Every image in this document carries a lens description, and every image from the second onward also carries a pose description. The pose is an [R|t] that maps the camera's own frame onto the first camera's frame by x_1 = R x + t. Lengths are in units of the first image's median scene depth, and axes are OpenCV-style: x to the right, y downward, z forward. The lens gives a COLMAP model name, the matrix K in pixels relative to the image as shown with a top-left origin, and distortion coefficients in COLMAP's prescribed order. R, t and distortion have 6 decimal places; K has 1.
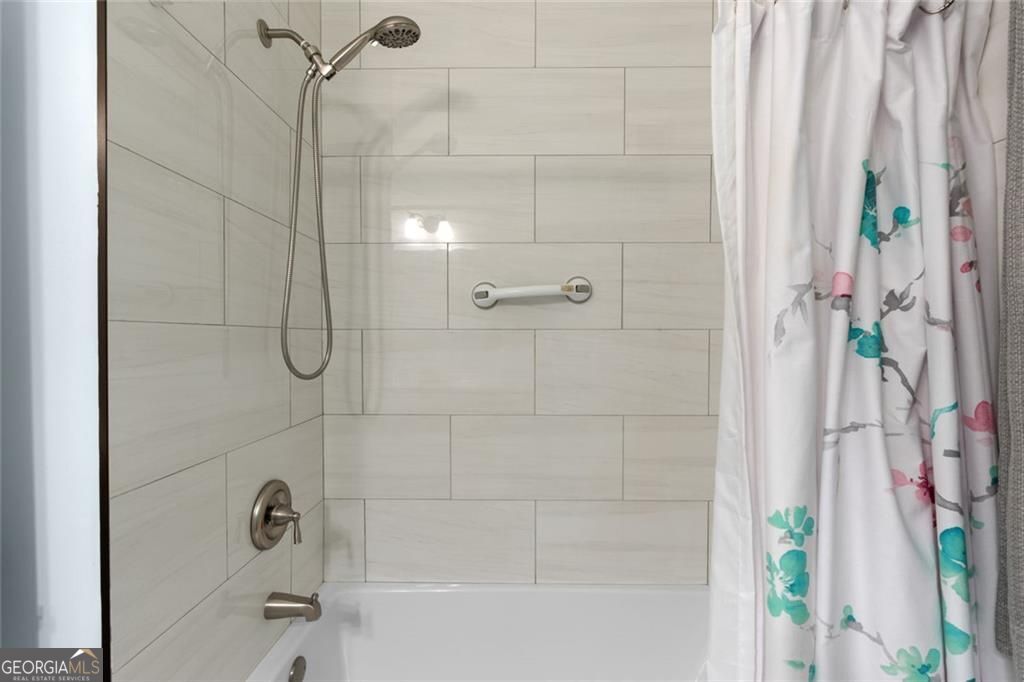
lens RADIAL K [[445.7, 0, 512.0], [0, 445.7, 341.0], [0, 0, 1]] dist [-0.003151, -0.000225]
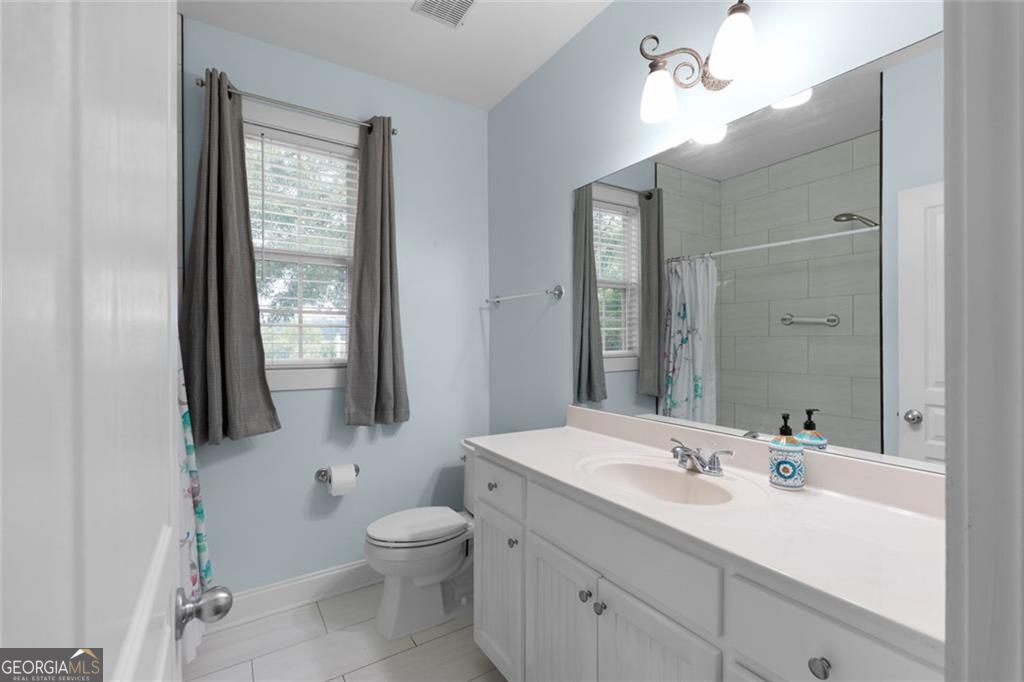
lens RADIAL K [[450.6, 0, 512.3], [0, 450.6, 339.3], [0, 0, 1]] dist [-0.002363, -0.000147]
pose [[-0.548630, 0.001810, 0.836063, -2.445436], [0.004804, 0.999988, 0.000988, -0.017235], [-0.836052, 0.004558, -0.548632, 0.846007]]
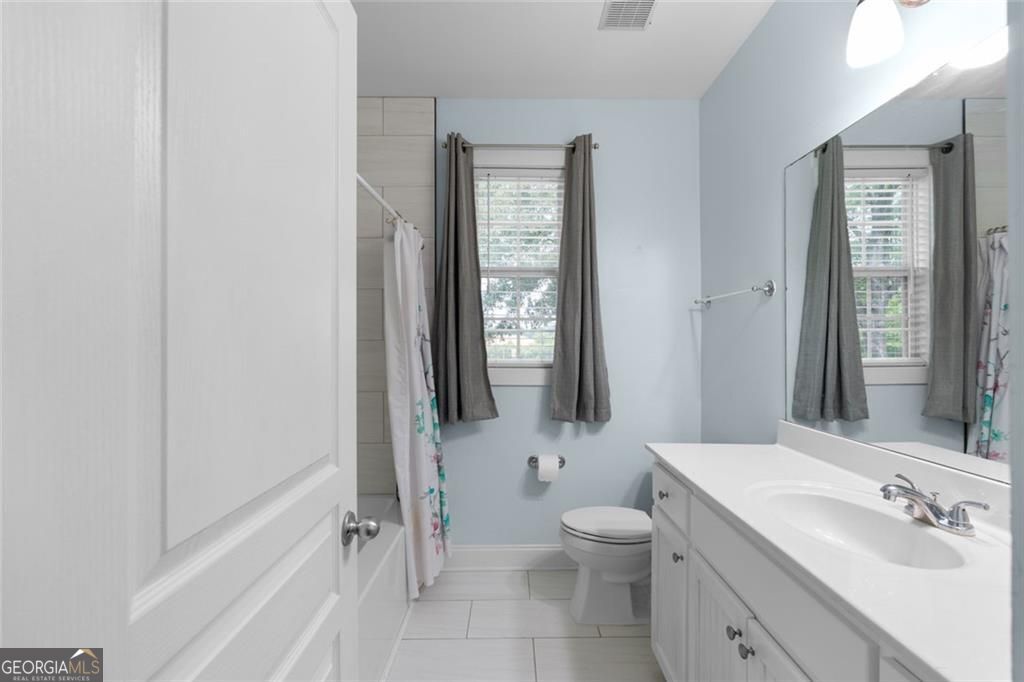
lens RADIAL K [[445.7, 0, 512.0], [0, 445.7, 341.0], [0, 0, 1]] dist [-0.003151, -0.000225]
pose [[-0.015465, 0.004936, 0.999868, -2.662416], [0.003156, 0.999983, -0.004888, -0.015956], [-0.999875, 0.003080, -0.015480, 0.424000]]
